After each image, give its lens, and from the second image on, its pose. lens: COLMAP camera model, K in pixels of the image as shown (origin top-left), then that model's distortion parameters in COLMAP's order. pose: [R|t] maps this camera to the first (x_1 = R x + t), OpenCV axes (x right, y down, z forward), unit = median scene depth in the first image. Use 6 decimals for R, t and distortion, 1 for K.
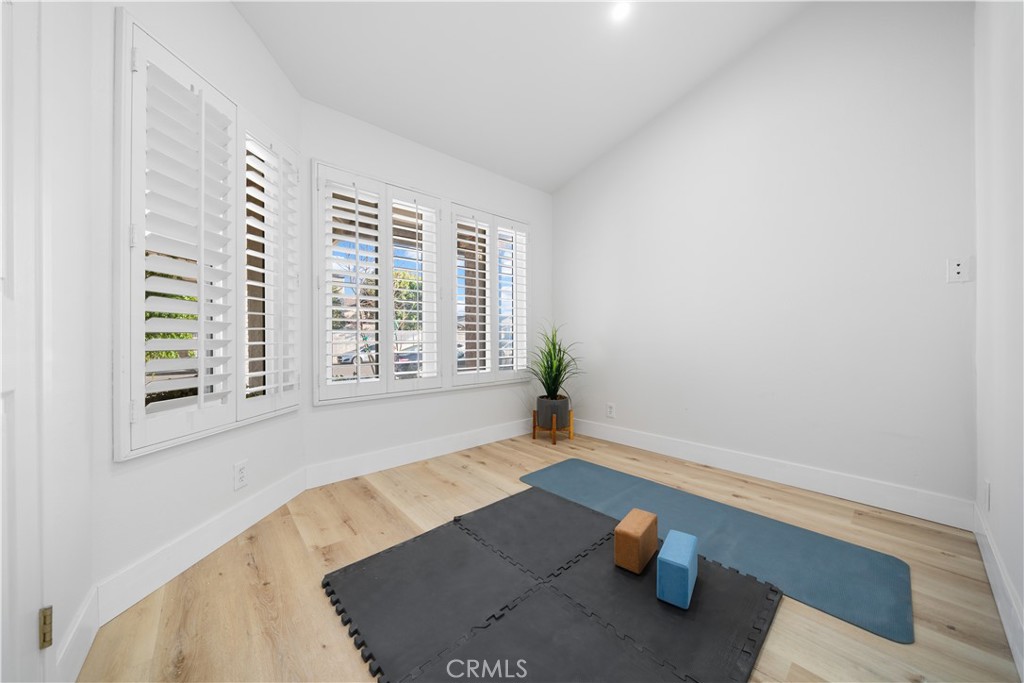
lens RADIAL K [[351.0, 0, 508.4], [0, 351.0, 342.4], [0, 0, 1]] dist [-0.005764, -0.000041]
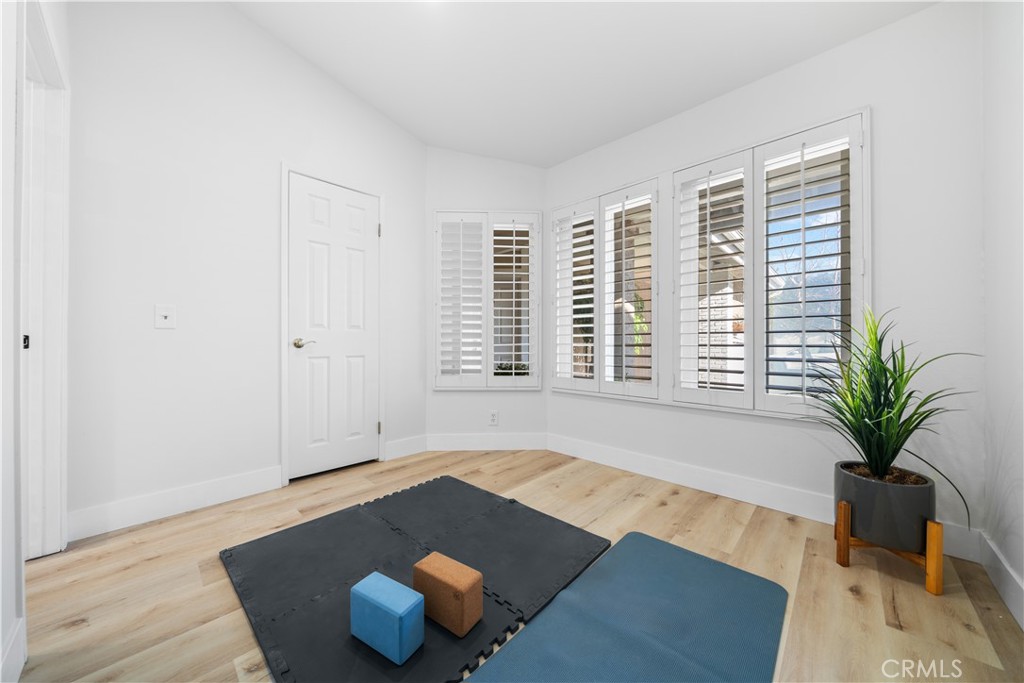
lens RADIAL K [[351.0, 0, 508.4], [0, 351.0, 342.4], [0, 0, 1]] dist [-0.005764, -0.000041]
pose [[0.080762, -0.003772, -0.996726, 0.737386], [-0.015040, 0.999874, -0.005002, 0.004811], [0.996620, 0.015395, 0.080695, 0.680467]]
